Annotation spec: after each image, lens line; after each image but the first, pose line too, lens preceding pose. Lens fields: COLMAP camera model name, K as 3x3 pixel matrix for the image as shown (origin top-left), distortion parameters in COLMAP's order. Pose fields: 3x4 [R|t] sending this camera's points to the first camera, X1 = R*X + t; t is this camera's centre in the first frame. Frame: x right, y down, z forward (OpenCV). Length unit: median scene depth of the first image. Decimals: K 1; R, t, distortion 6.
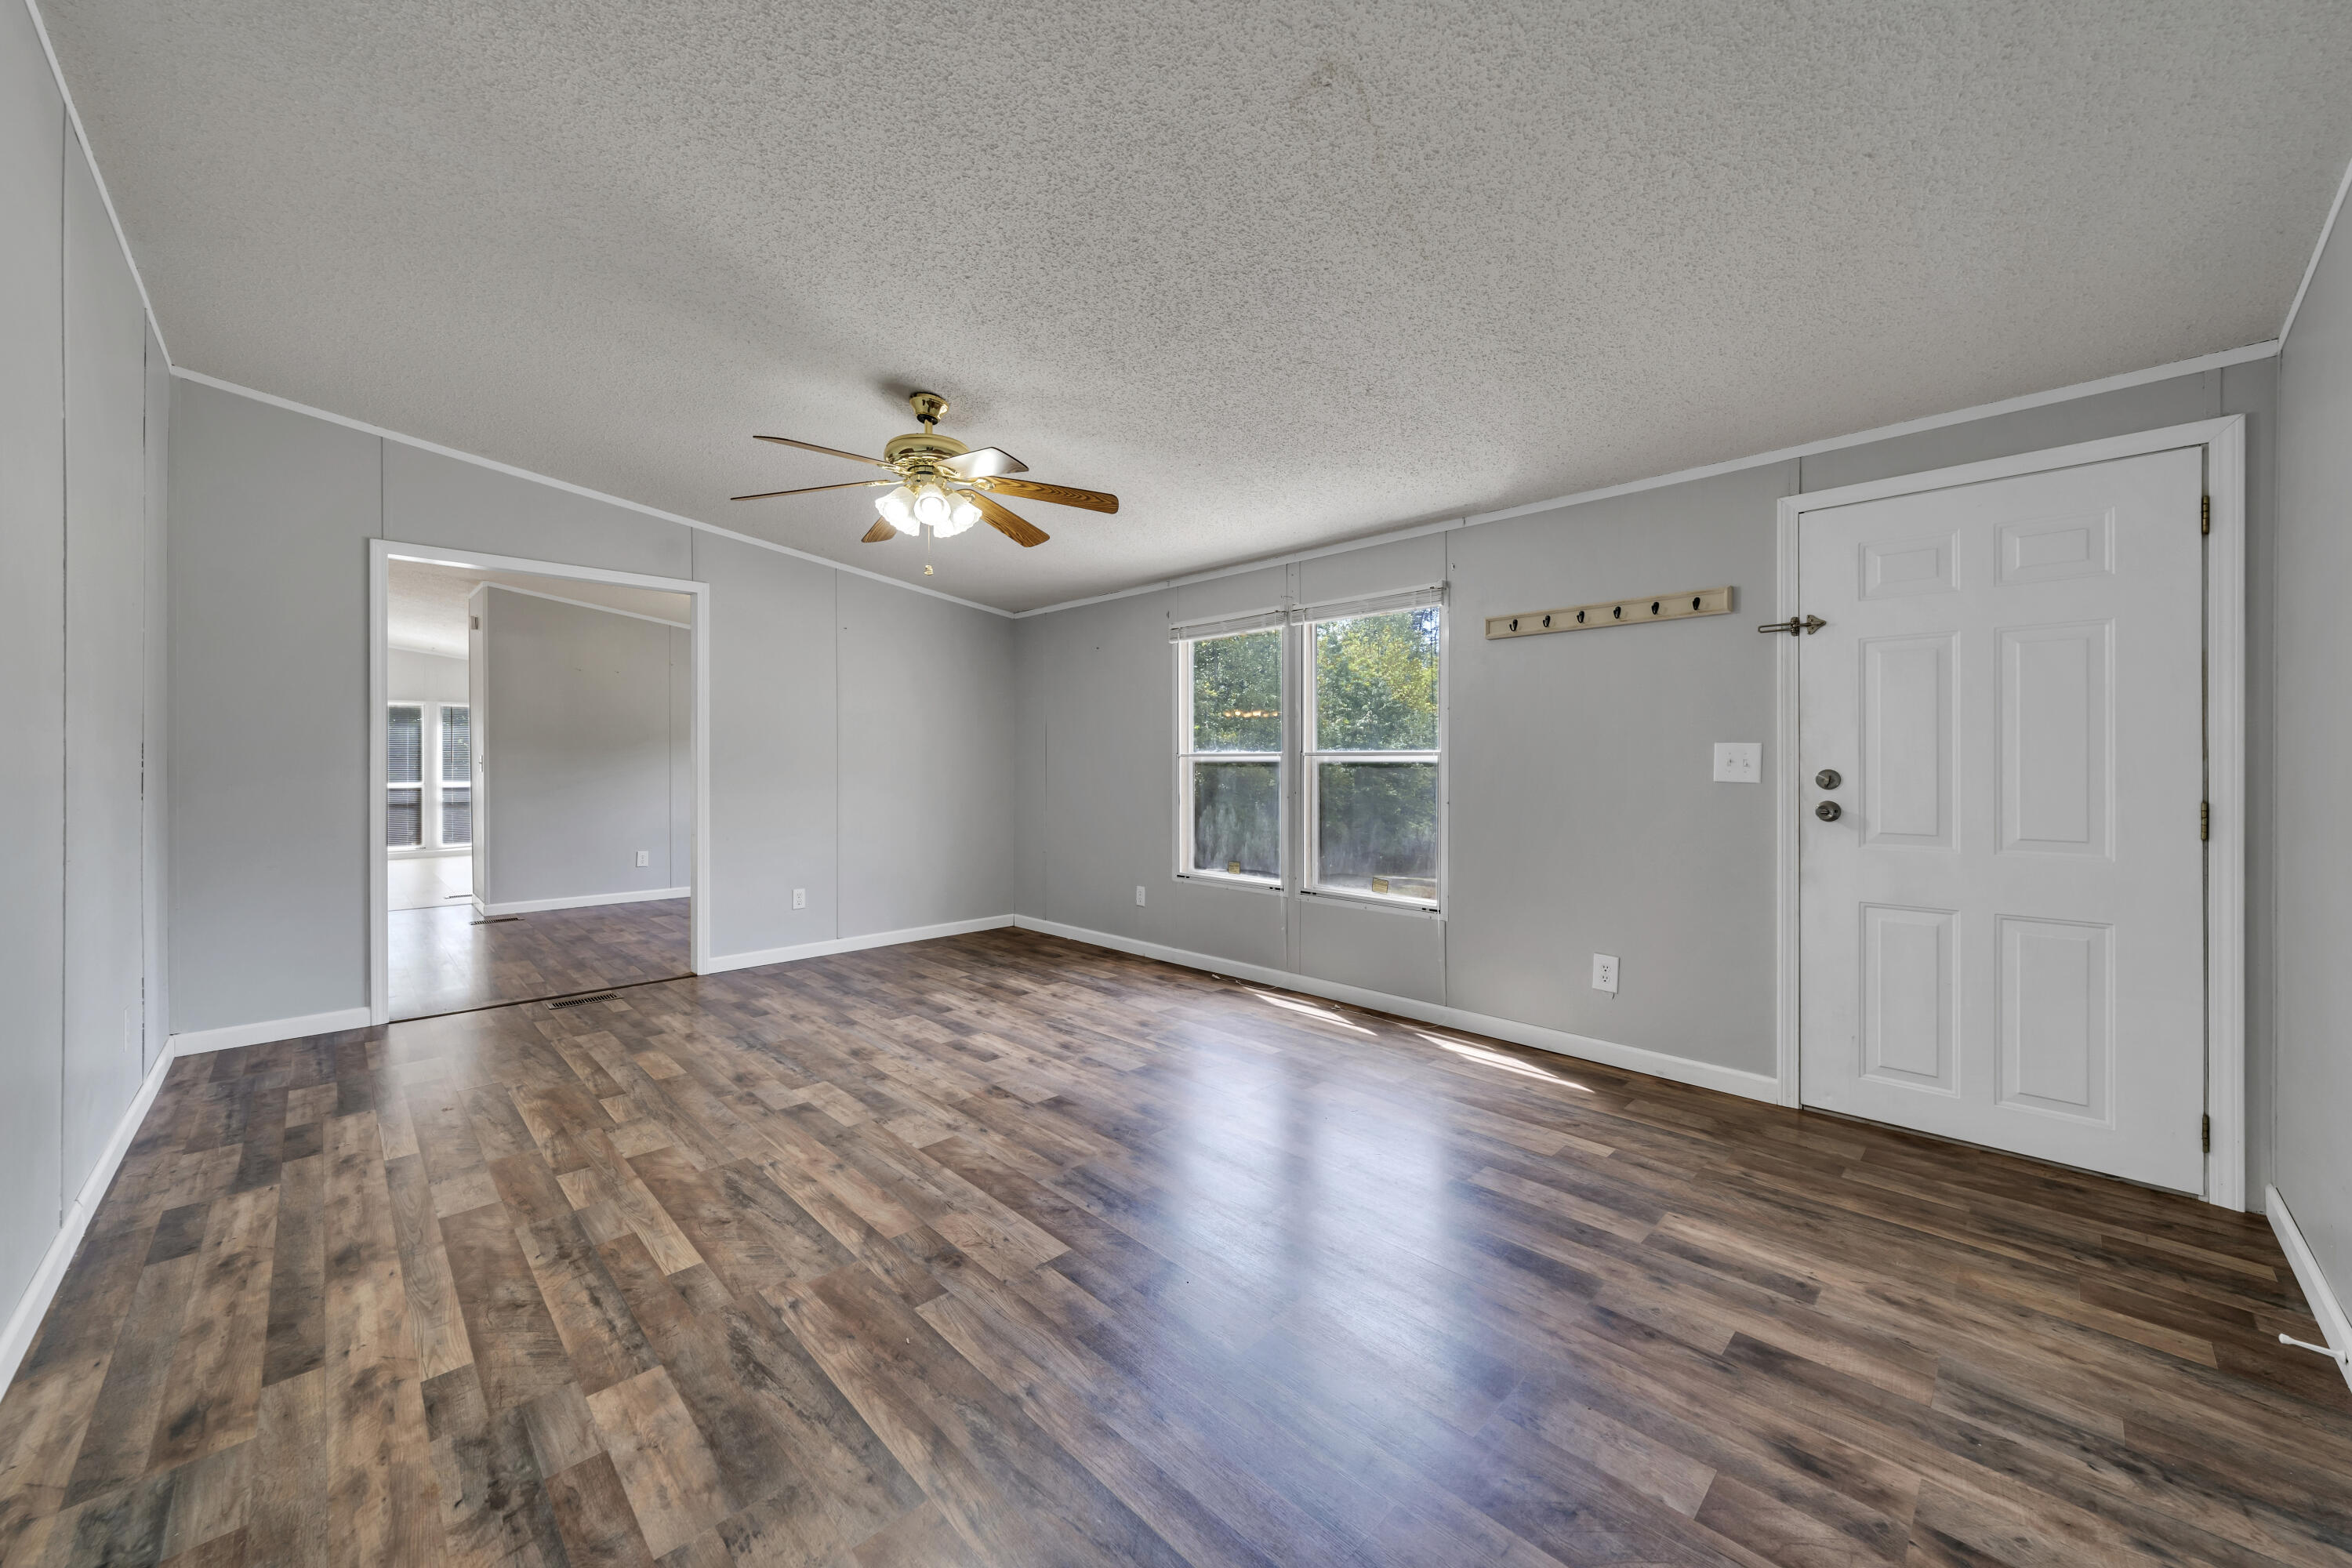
lens RADIAL K [[896.9, 0, 1176.6], [0, 896.9, 788.3], [0, 0, 1]] dist [0.002828, 0.000942]
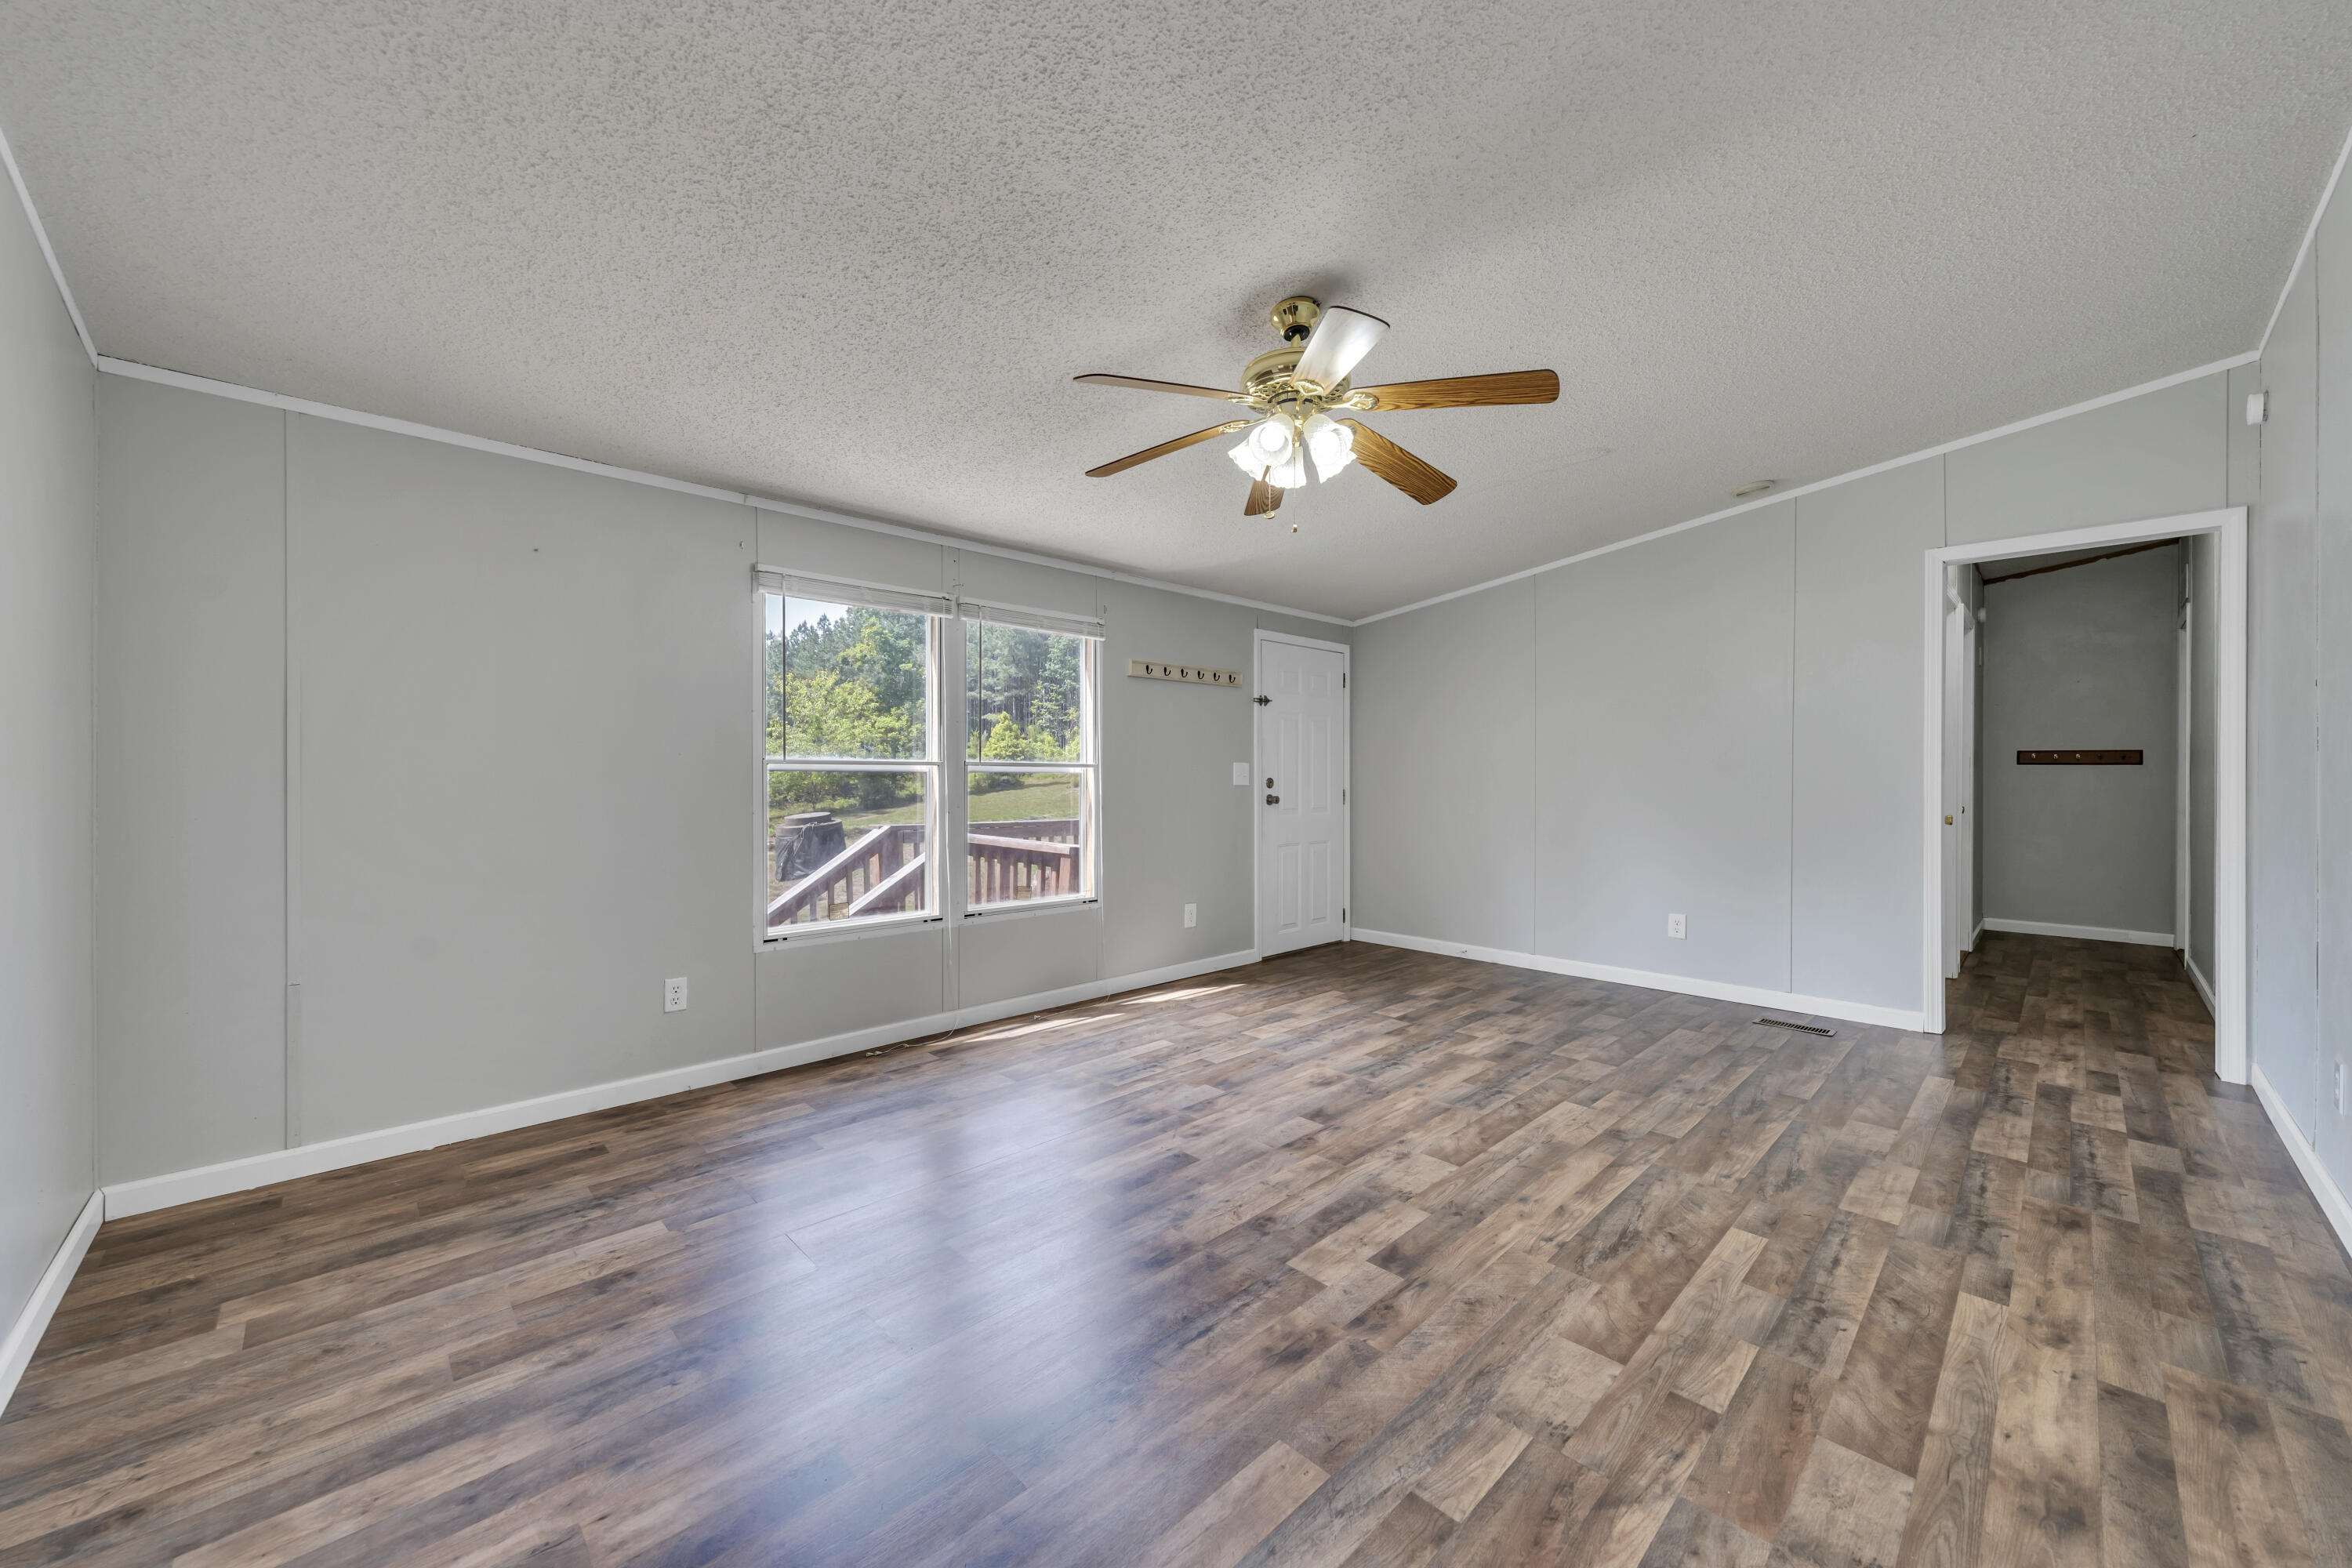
lens RADIAL K [[896.9, 0, 1175.4], [0, 896.9, 766.3], [0, 0, 1]] dist [0.002828, 0.000942]
pose [[-0.022804, 0.014166, 0.999640, -1.423540], [0.028150, 0.999512, -0.013522, -0.029151], [-0.999344, 0.027831, -0.023192, 1.493019]]
